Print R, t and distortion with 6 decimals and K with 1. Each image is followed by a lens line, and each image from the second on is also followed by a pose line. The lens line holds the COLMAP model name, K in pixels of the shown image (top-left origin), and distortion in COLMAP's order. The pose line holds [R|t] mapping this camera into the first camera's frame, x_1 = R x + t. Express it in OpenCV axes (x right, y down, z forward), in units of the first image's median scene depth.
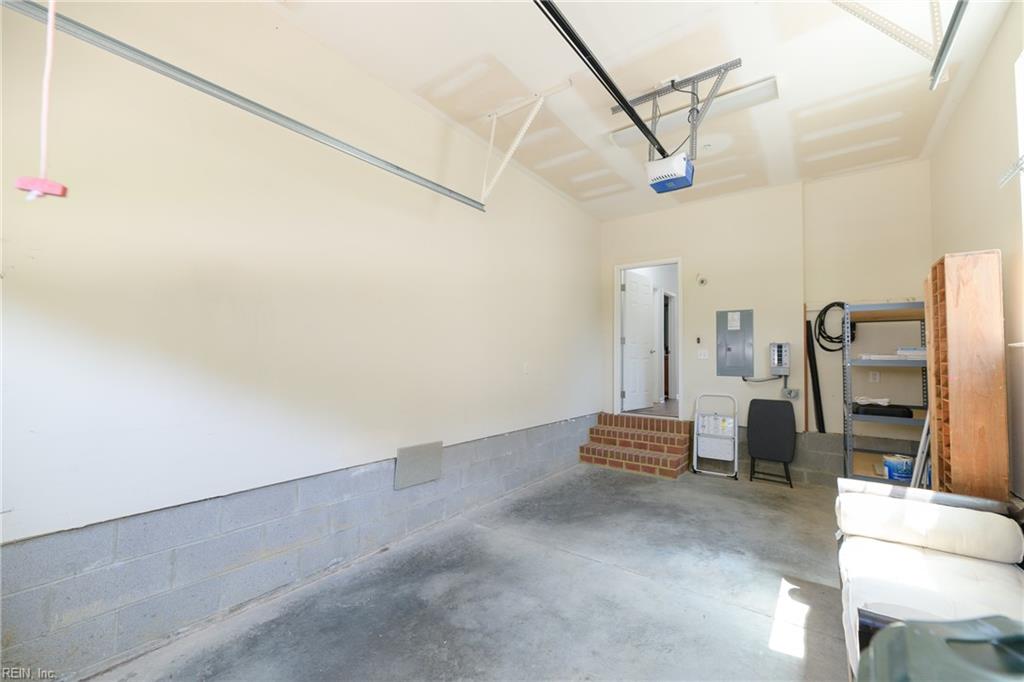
lens RADIAL K [[408.9, 0, 512.0], [0, 408.9, 341.0], [0, 0, 1]] dist [0.001091, -0.000357]
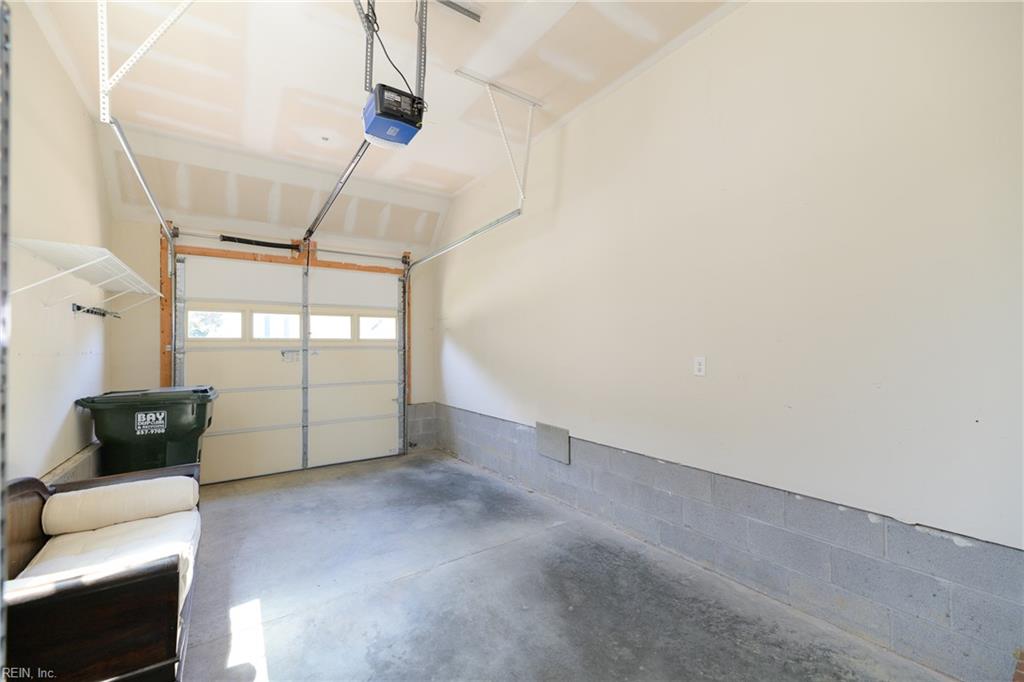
lens RADIAL K [[408.9, 0, 512.0], [0, 408.9, 341.0], [0, 0, 1]] dist [0.001091, -0.000357]
pose [[-0.310145, -0.023901, -0.950389, 0.983981], [0.046717, 0.998093, -0.040346, 0.057157], [0.949541, -0.056912, -0.308437, 1.341741]]
